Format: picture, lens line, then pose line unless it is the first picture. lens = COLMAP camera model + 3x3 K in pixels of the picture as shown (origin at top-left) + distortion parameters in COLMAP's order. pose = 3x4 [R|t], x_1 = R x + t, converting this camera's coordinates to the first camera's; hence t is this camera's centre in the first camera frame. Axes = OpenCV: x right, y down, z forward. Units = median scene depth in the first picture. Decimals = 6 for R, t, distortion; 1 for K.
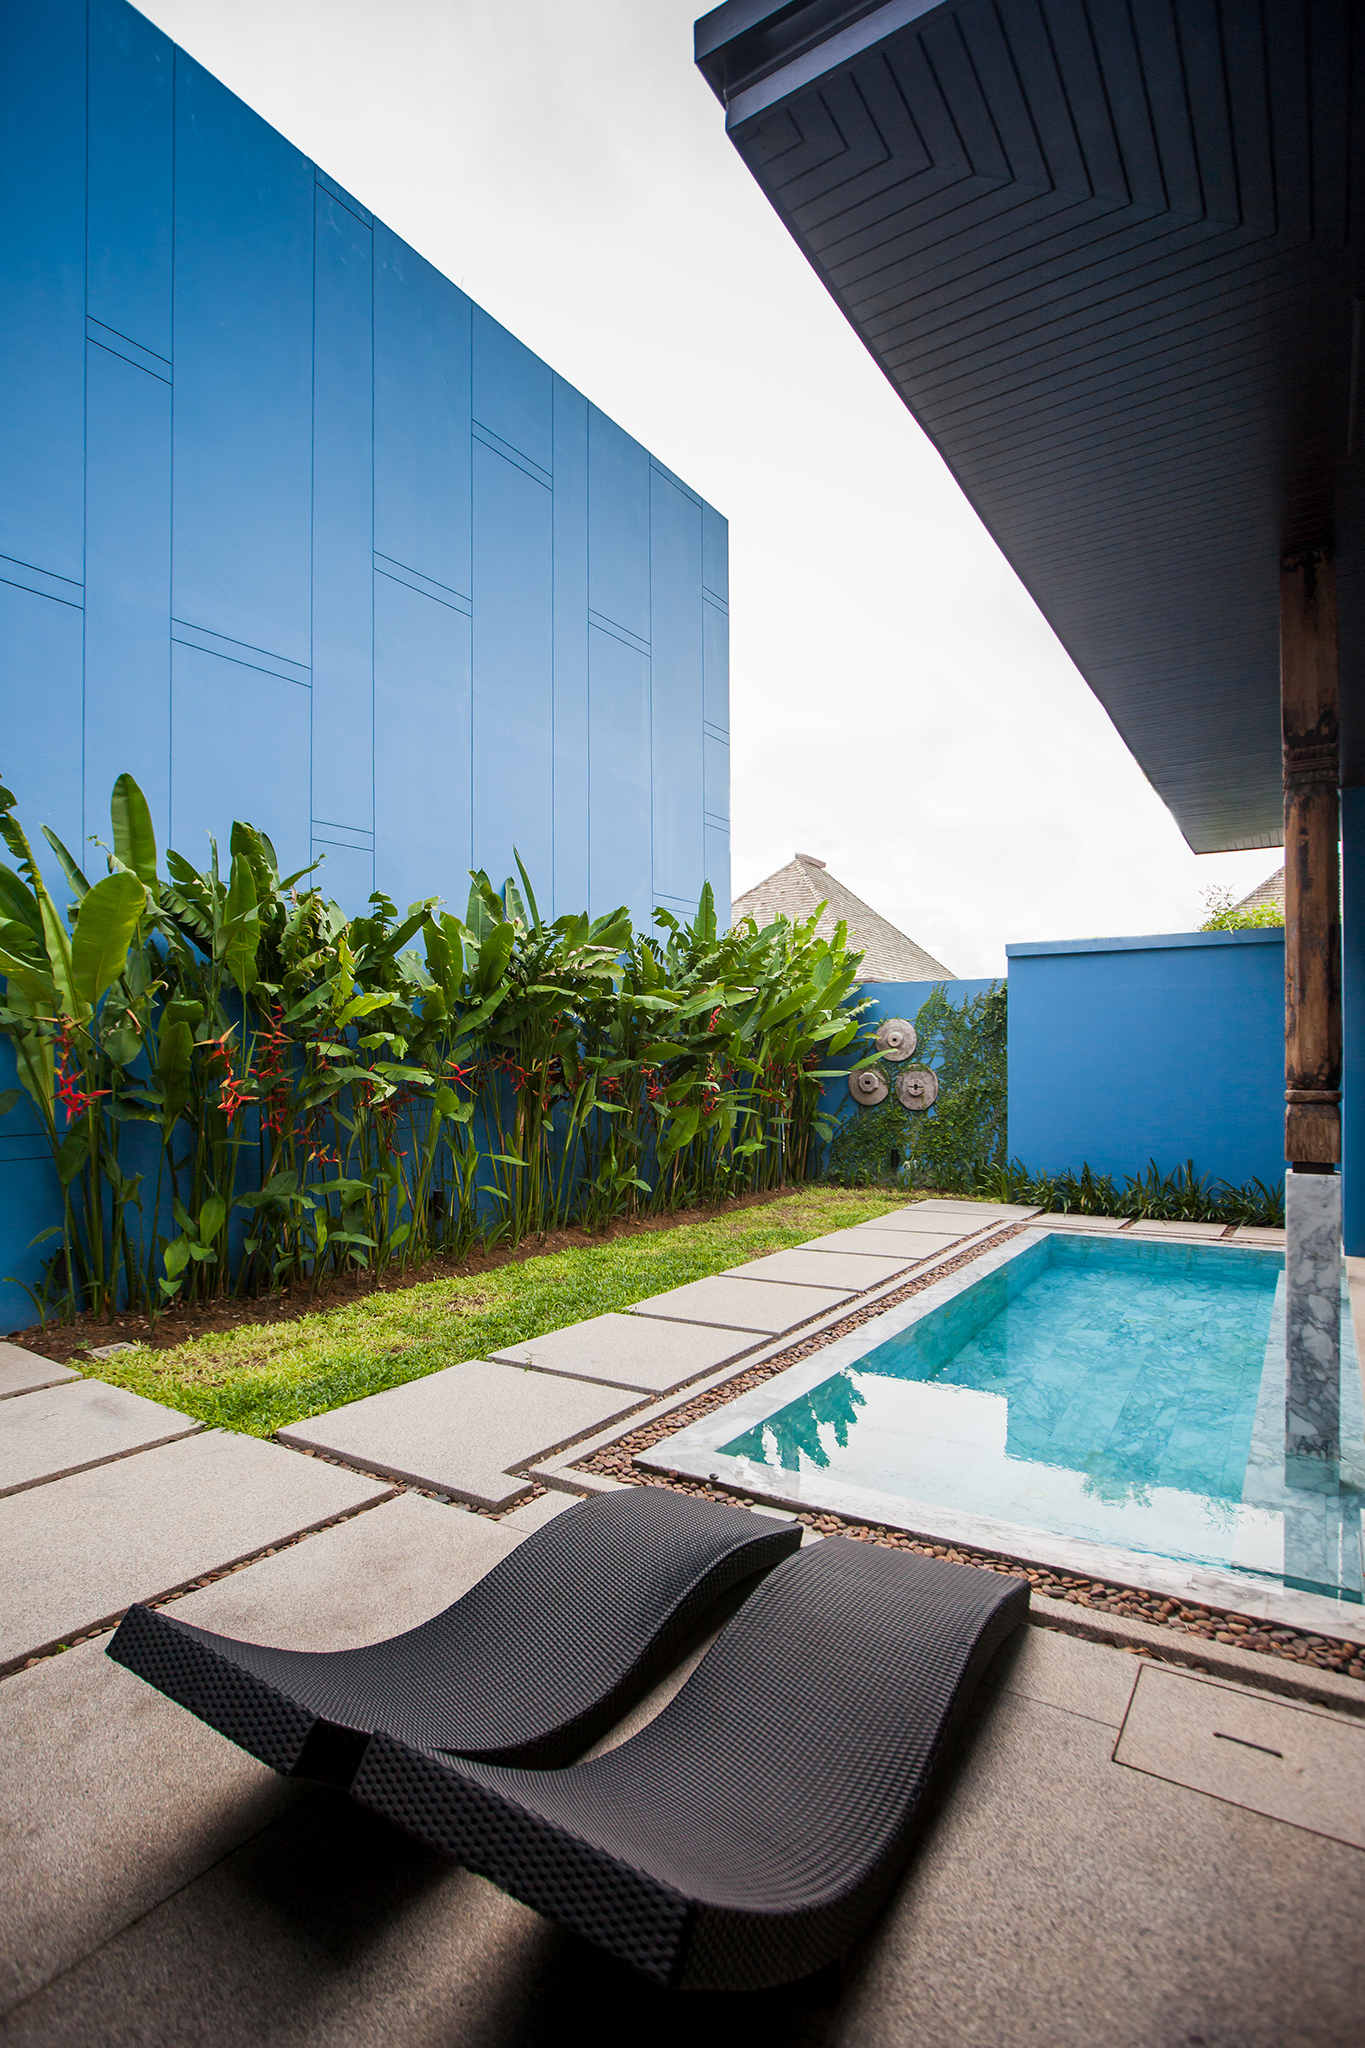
lens RADIAL K [[991.9, 0, 702.9], [0, 991.9, 1043.4], [0, 0, 1]] dist [-0.013046, 0.005270]
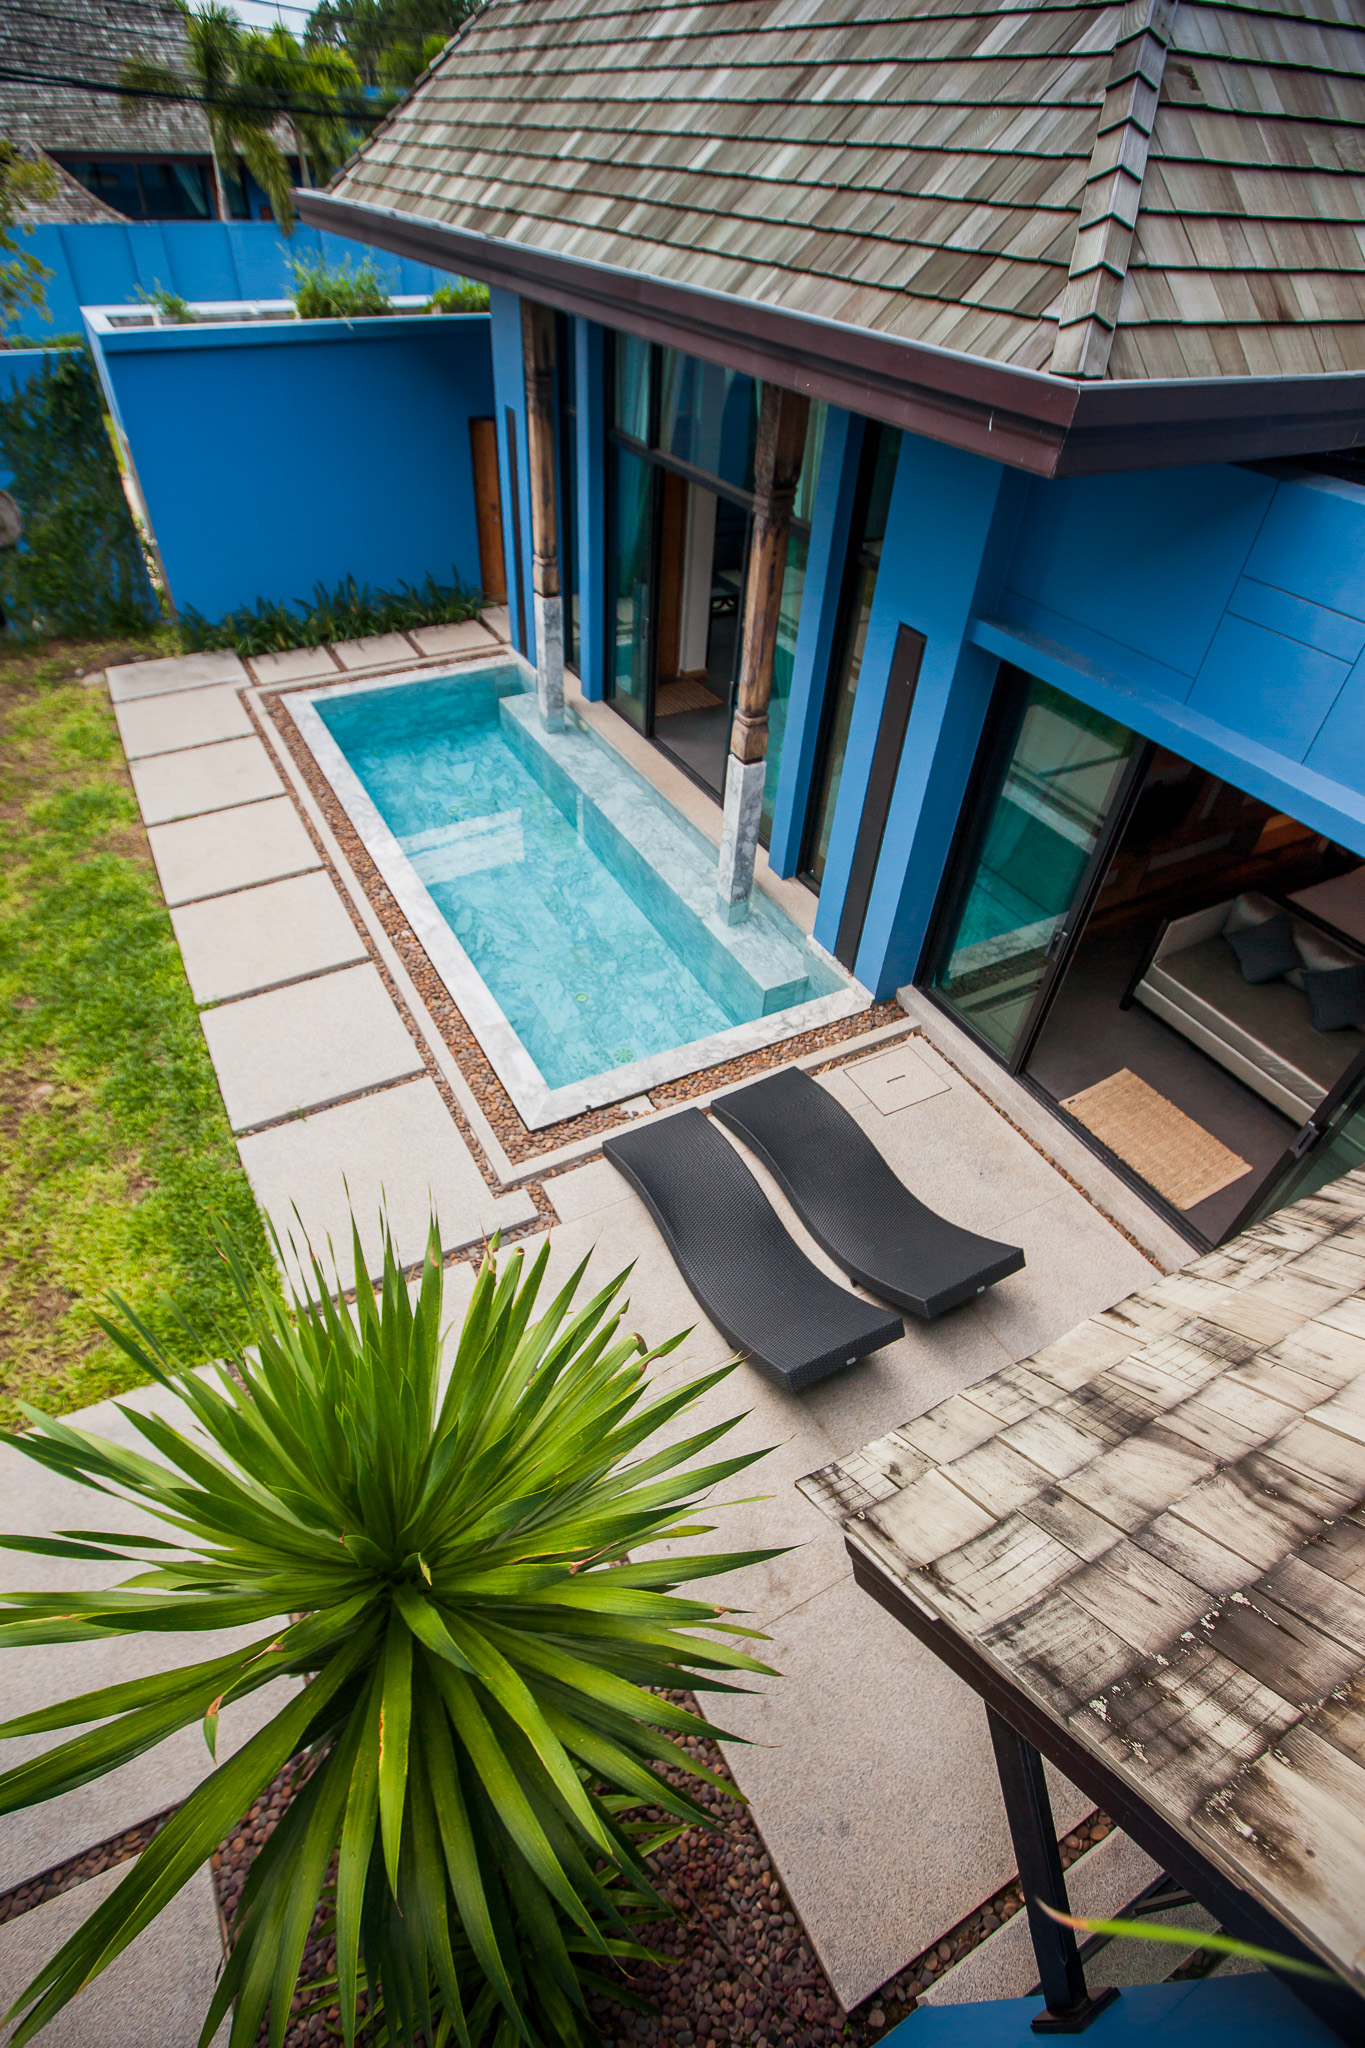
lens RADIAL K [[945.8, 0, 667.6], [0, 945.8, 1017.3], [0, 0, 1]] dist [-0.028523, 0.011989]
pose [[0.502185, -0.561799, 0.657413, -0.543176], [-0.049869, 0.740147, 0.670593, -0.442549], [-0.863321, -0.369546, 0.343675, 0.284230]]
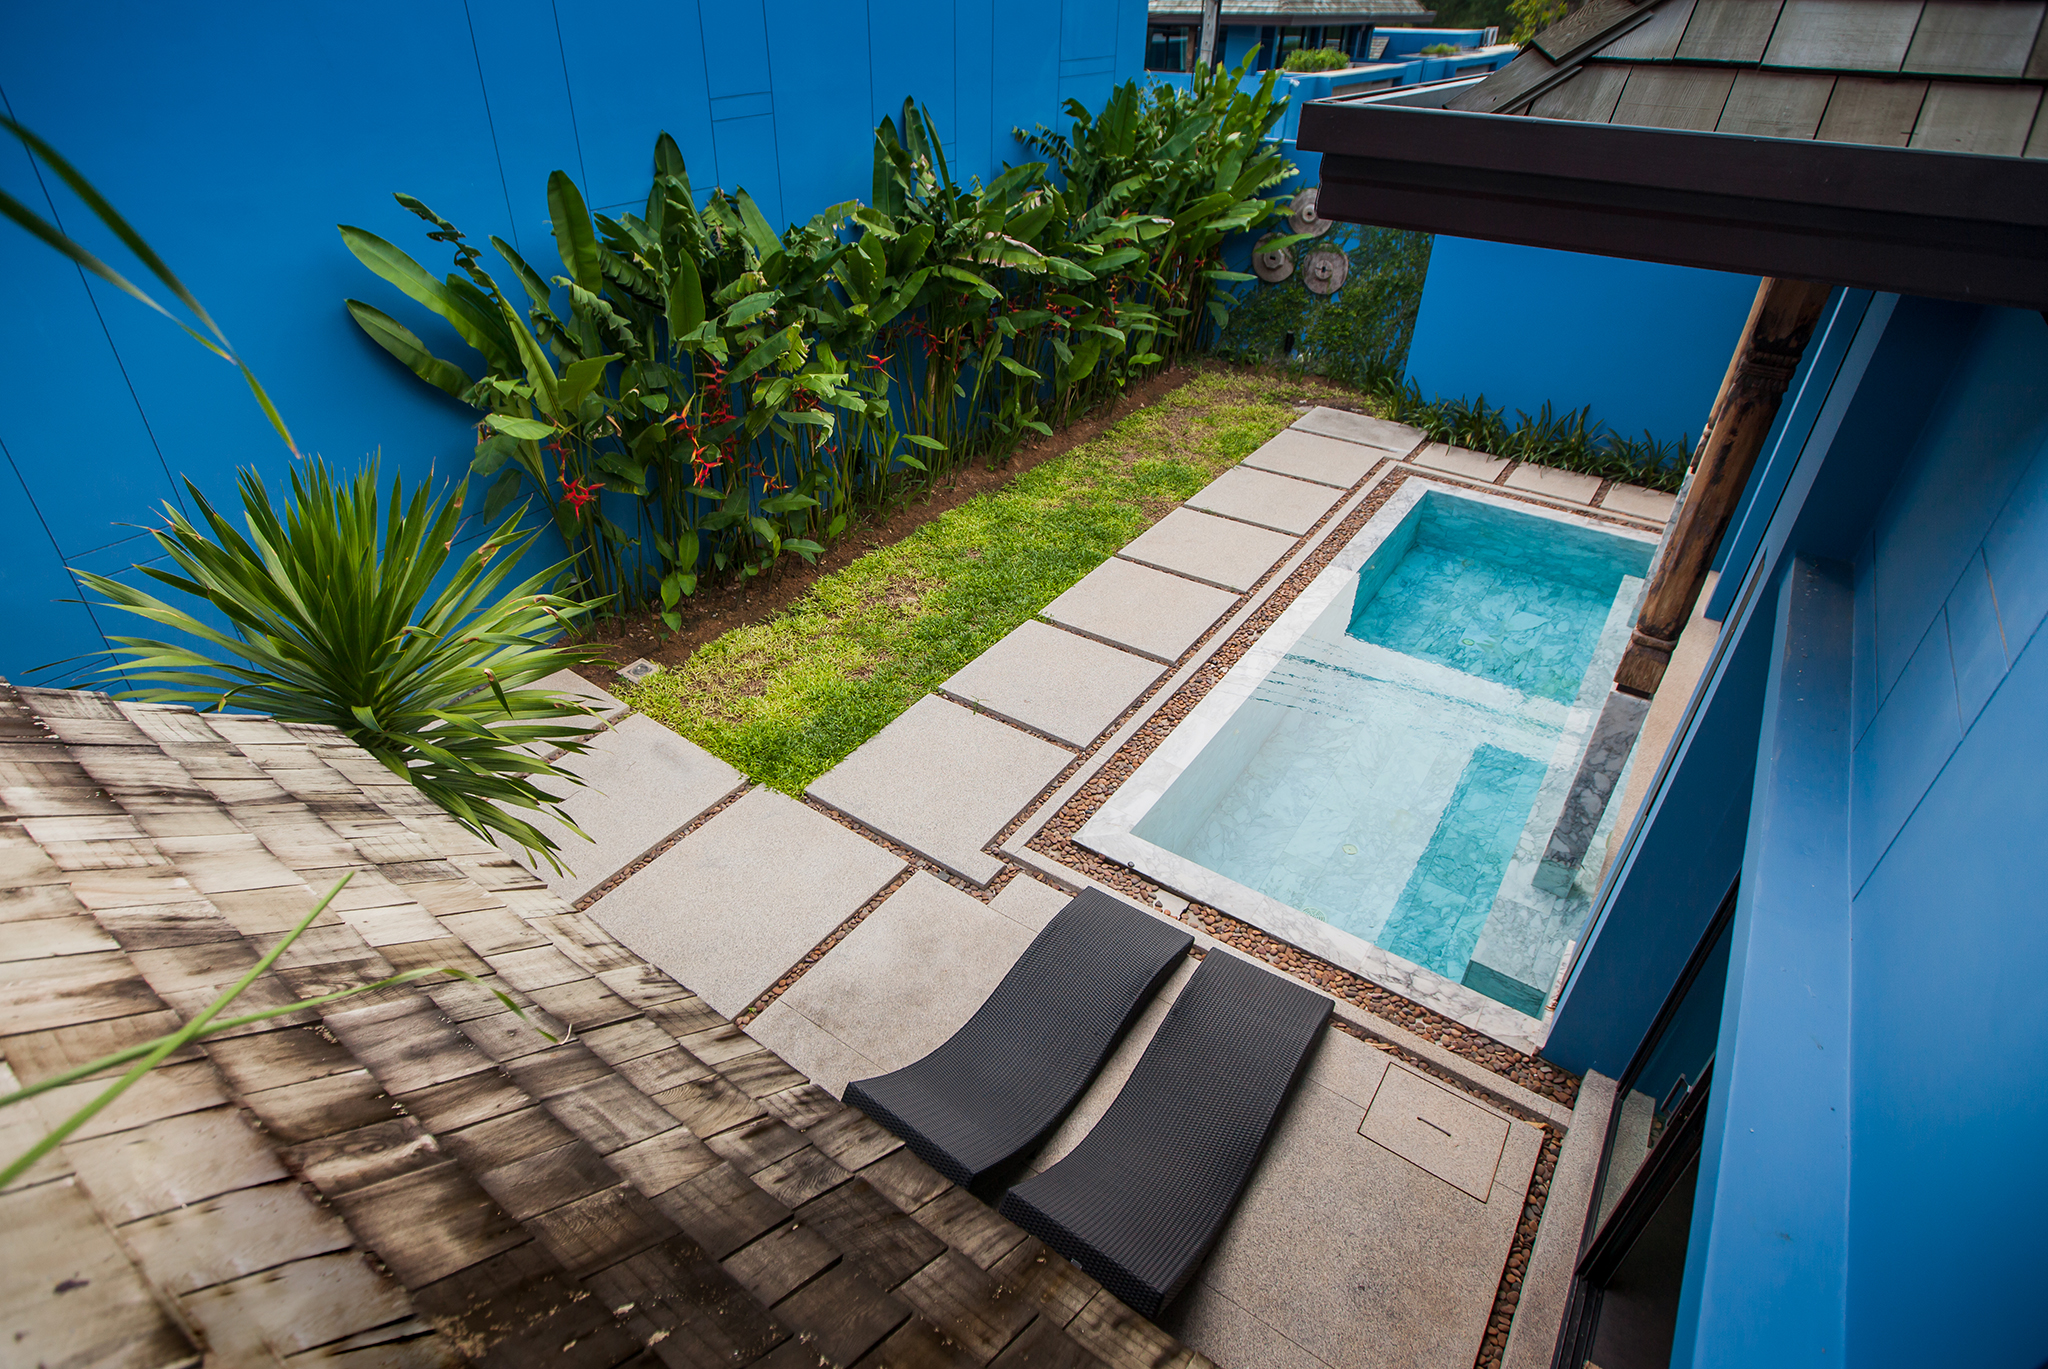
lens RADIAL K [[1038.7, 0, 1032.8], [0, 1038.7, 647.3], [0, 0, 1]] dist [-0.022380, 0.001009]
pose [[0.998516, 0.054467, -0.000185, -0.096773], [-0.045572, 0.837302, 0.544837, -0.417479], [0.029830, -0.544020, 0.838542, -0.058707]]
